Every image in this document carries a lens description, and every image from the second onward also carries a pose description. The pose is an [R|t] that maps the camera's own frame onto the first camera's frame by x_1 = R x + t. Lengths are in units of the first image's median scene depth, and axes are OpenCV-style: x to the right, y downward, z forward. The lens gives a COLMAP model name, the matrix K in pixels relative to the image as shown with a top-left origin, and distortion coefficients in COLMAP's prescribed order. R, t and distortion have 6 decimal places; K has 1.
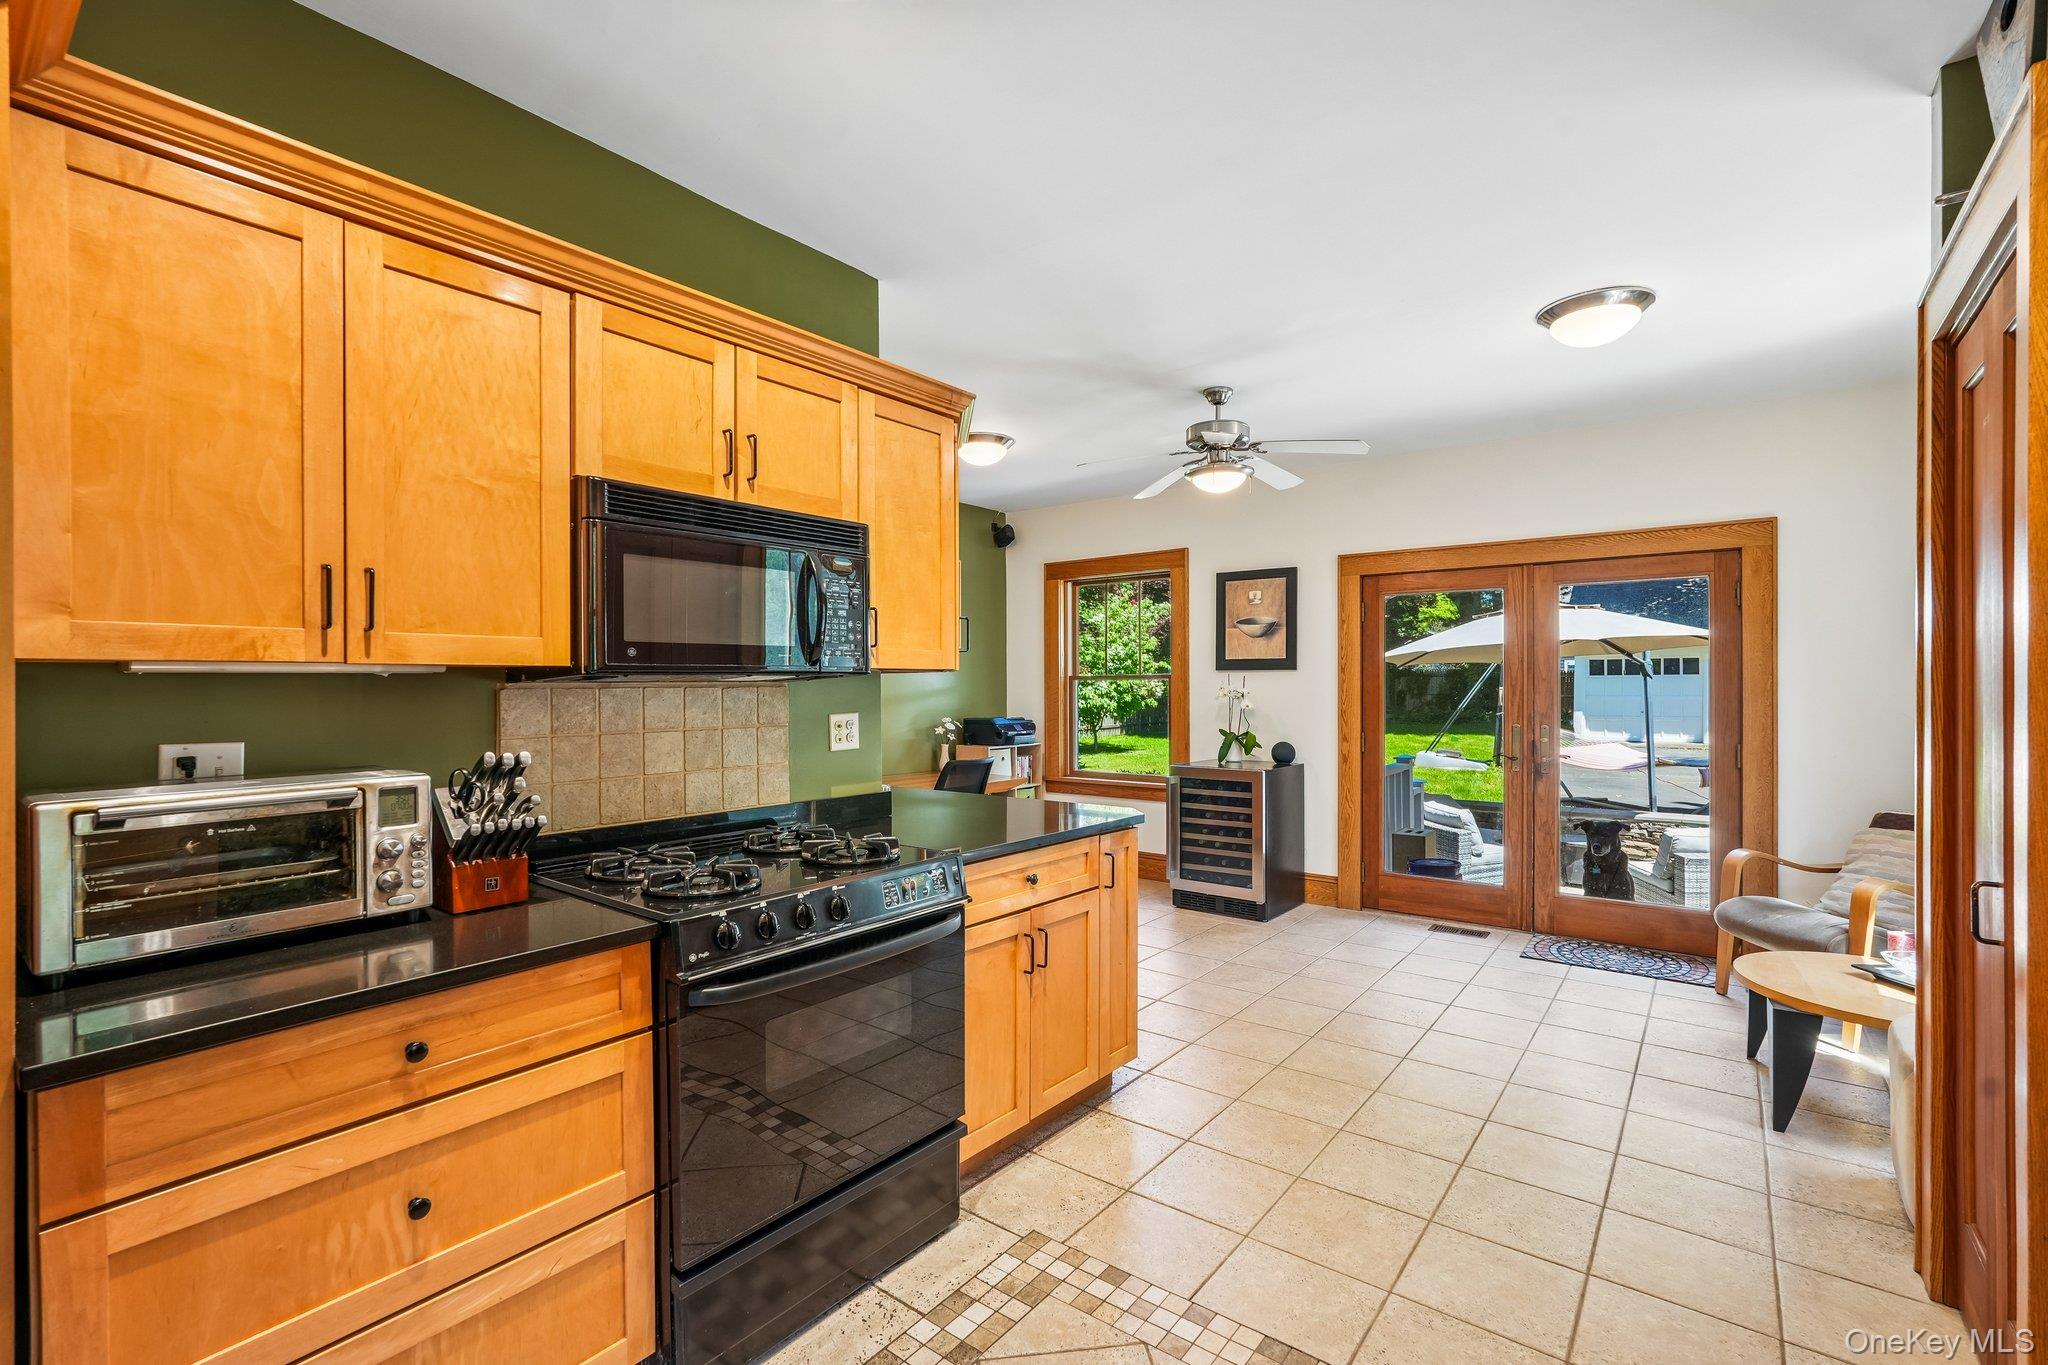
lens RADIAL K [[905.5, 0, 1027.4], [0, 905.5, 686.8], [0, 0, 1]] dist [-0.015129, 0.009126]
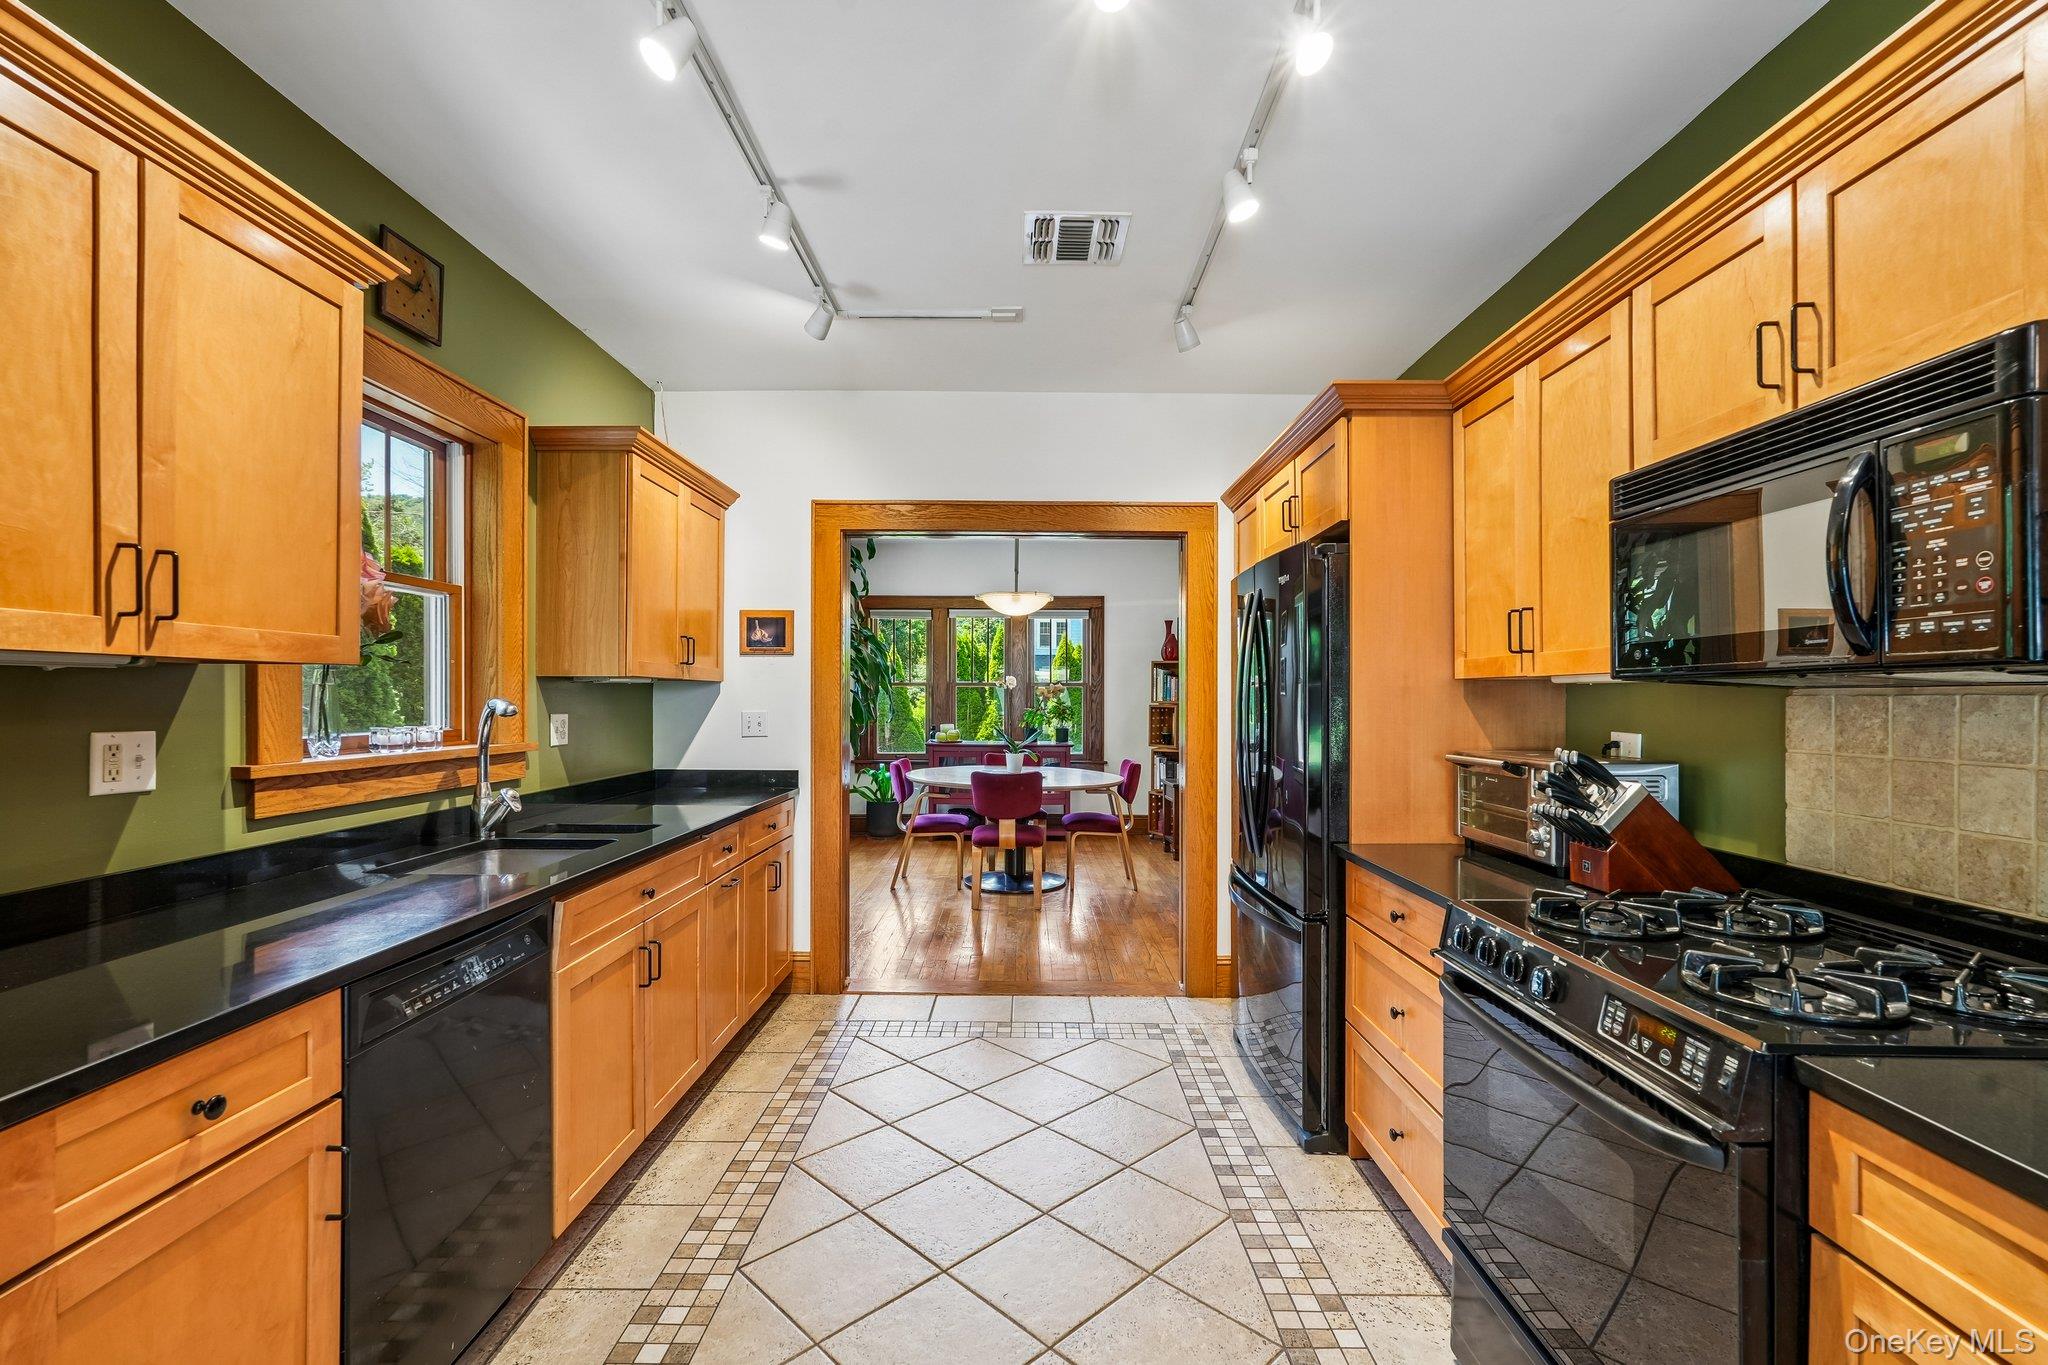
lens RADIAL K [[903.7, 0, 1023.5], [0, 903.7, 697.9], [0, 0, 1]] dist [-0.016579, 0.009215]
pose [[-0.792062, 0.002677, -0.610435, 0.266316], [-0.001206, 0.999982, 0.005951, 0.000230], [0.610440, 0.005450, -0.792044, 0.588332]]
